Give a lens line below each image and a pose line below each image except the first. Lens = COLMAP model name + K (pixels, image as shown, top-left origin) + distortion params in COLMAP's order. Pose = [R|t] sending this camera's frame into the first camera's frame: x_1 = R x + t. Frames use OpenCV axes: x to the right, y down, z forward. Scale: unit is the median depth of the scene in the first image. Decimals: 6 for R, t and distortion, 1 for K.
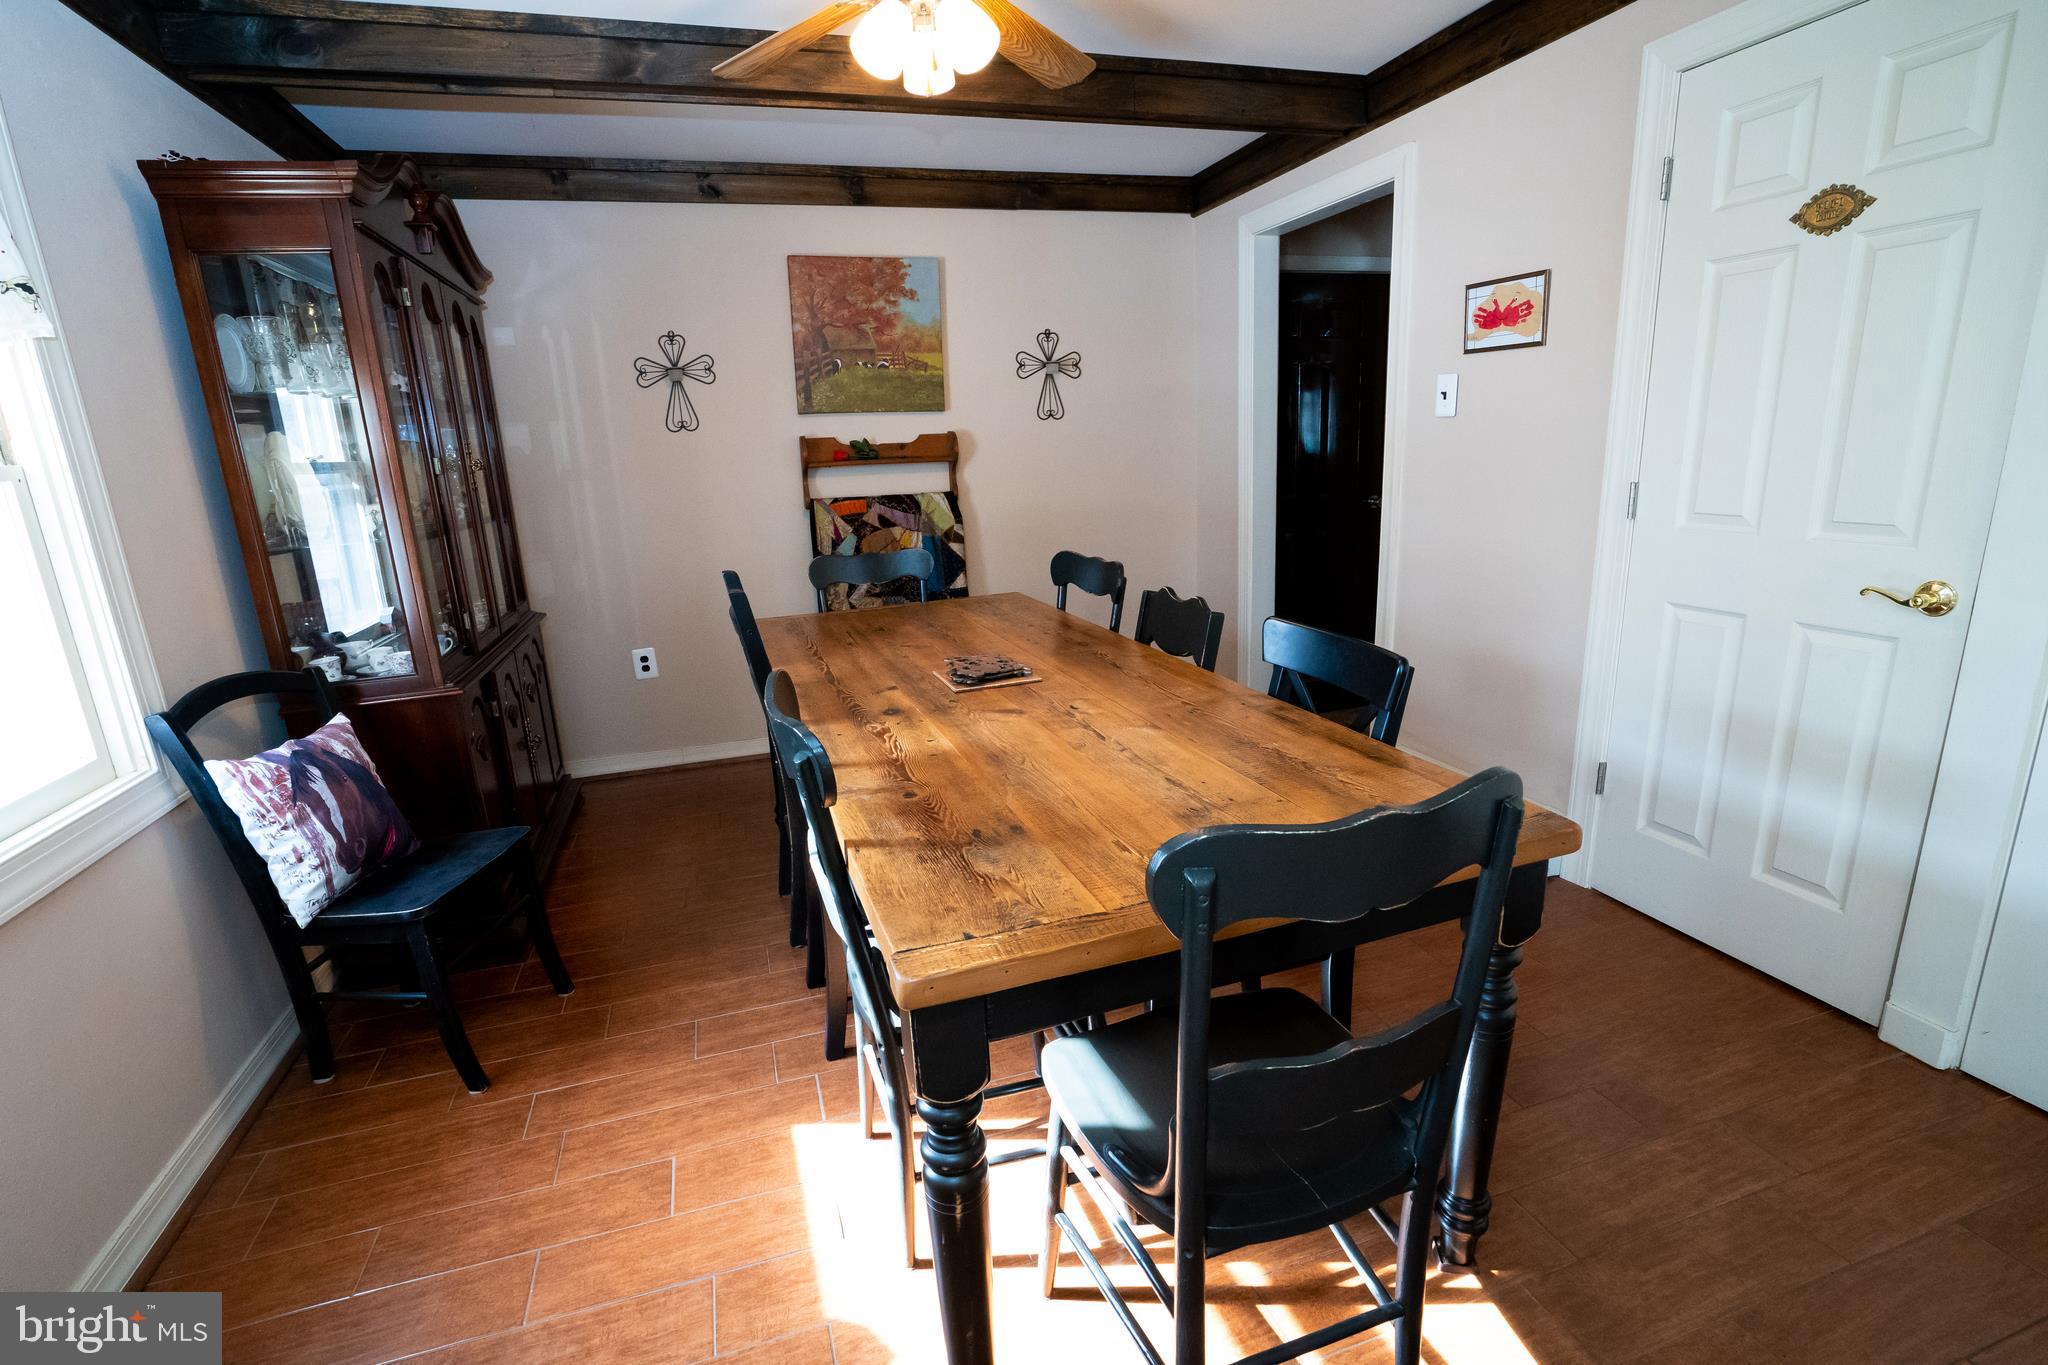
lens RADIAL K [[972.4, 0, 1010.3], [0, 972.4, 682.0], [0, 0, 1]] dist [-0.063640, 0.026987]
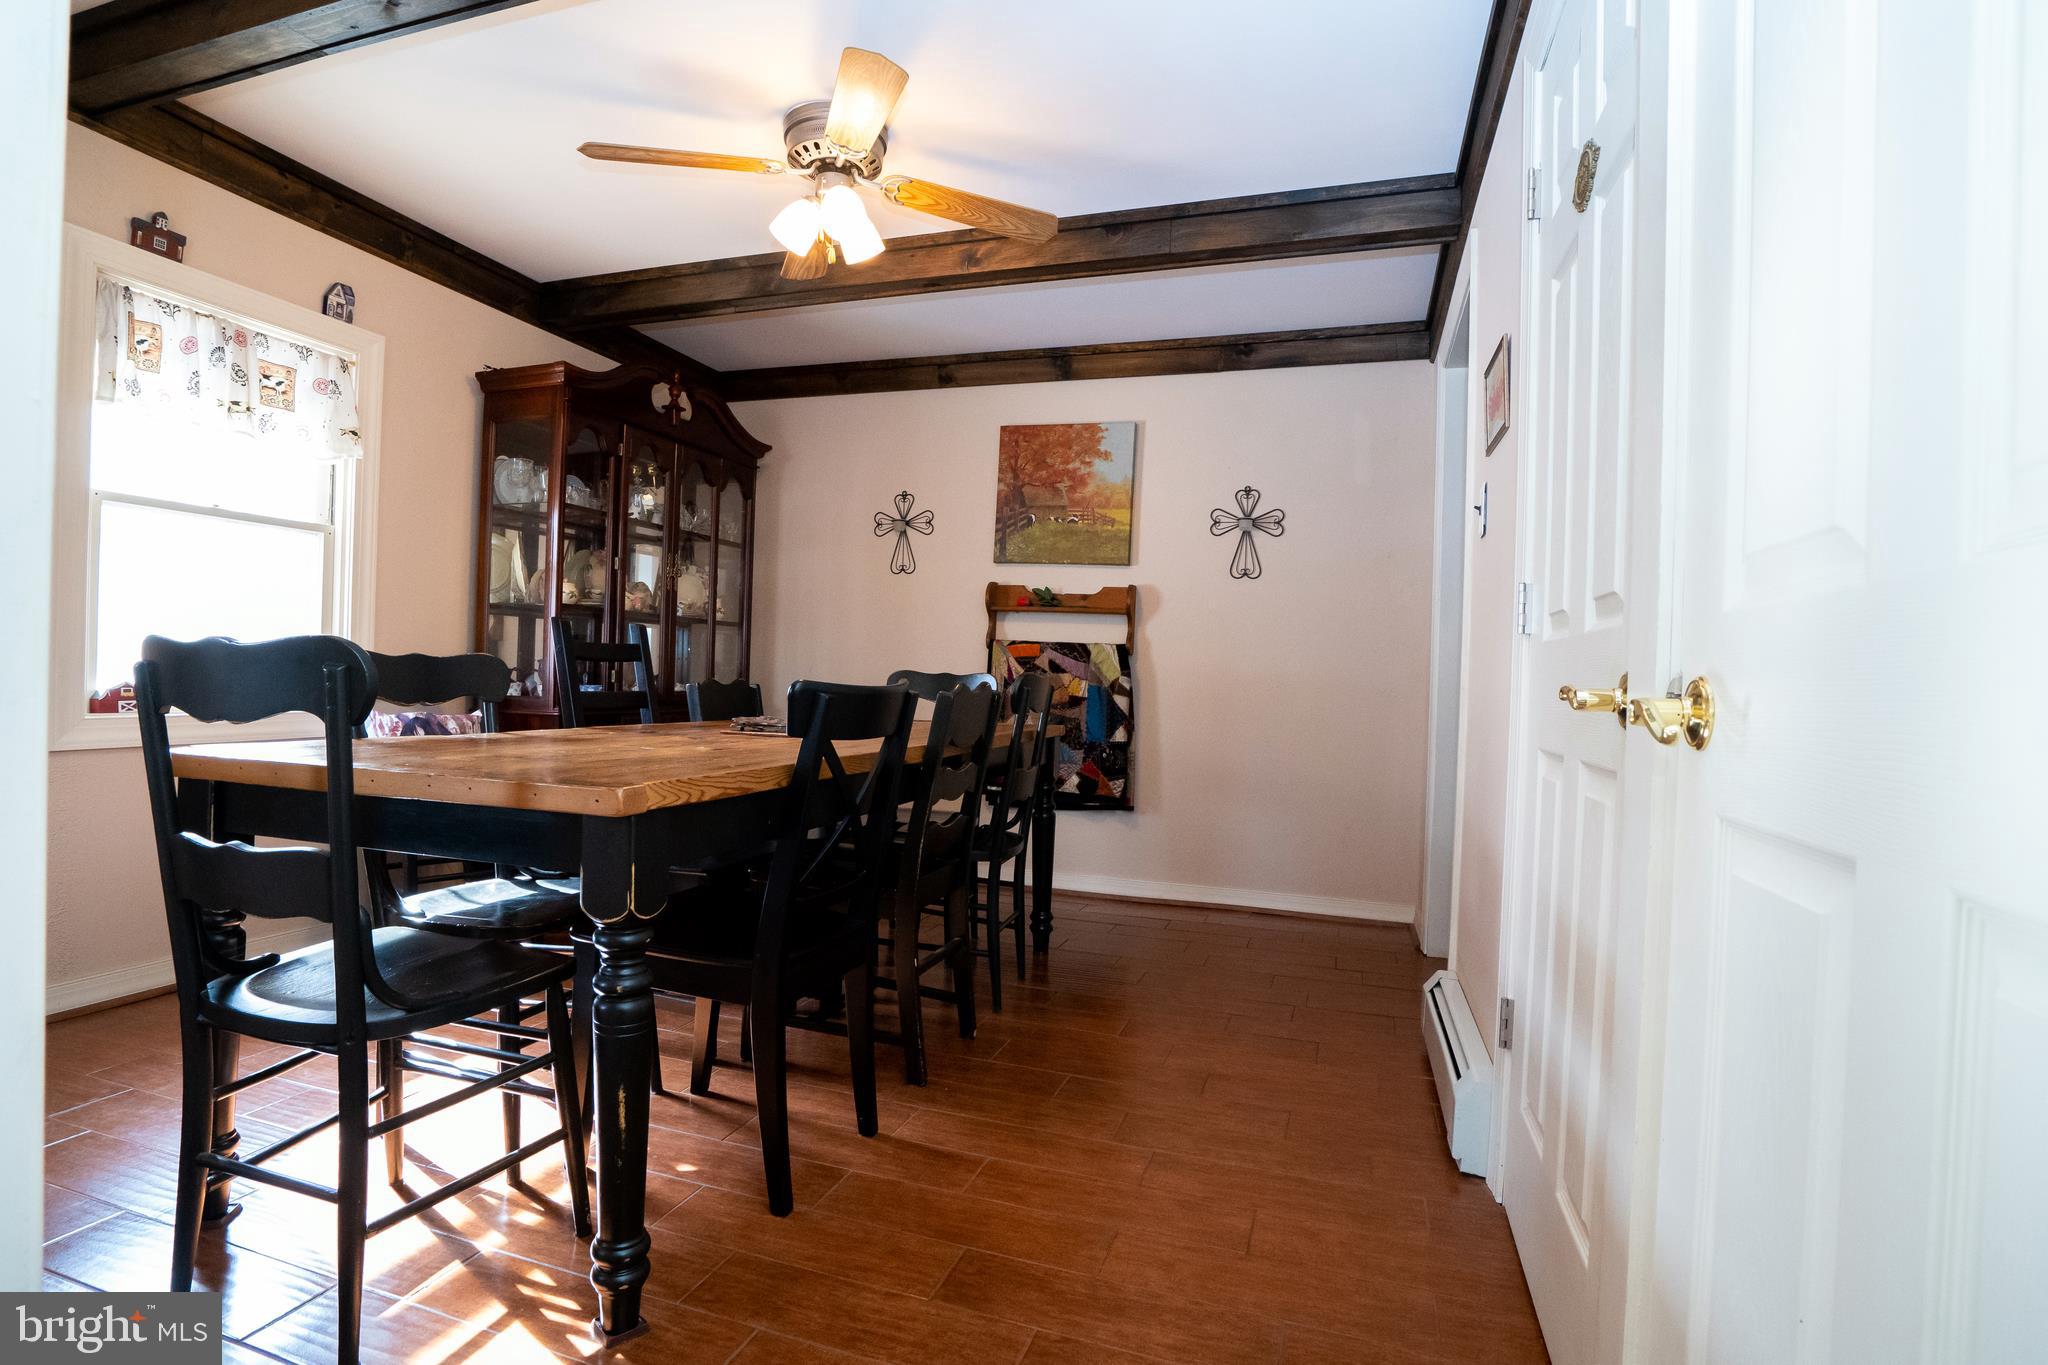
lens RADIAL K [[1022.8, 0, 939.1], [0, 1022.8, 666.7], [0, 0, 1]] dist [-0.068531, -0.000054]
pose [[0.777887, 0.074401, -0.623984, 0.456373], [-0.224270, 0.960446, -0.165066, 0.039777], [0.587022, 0.268343, 0.763805, 0.110004]]
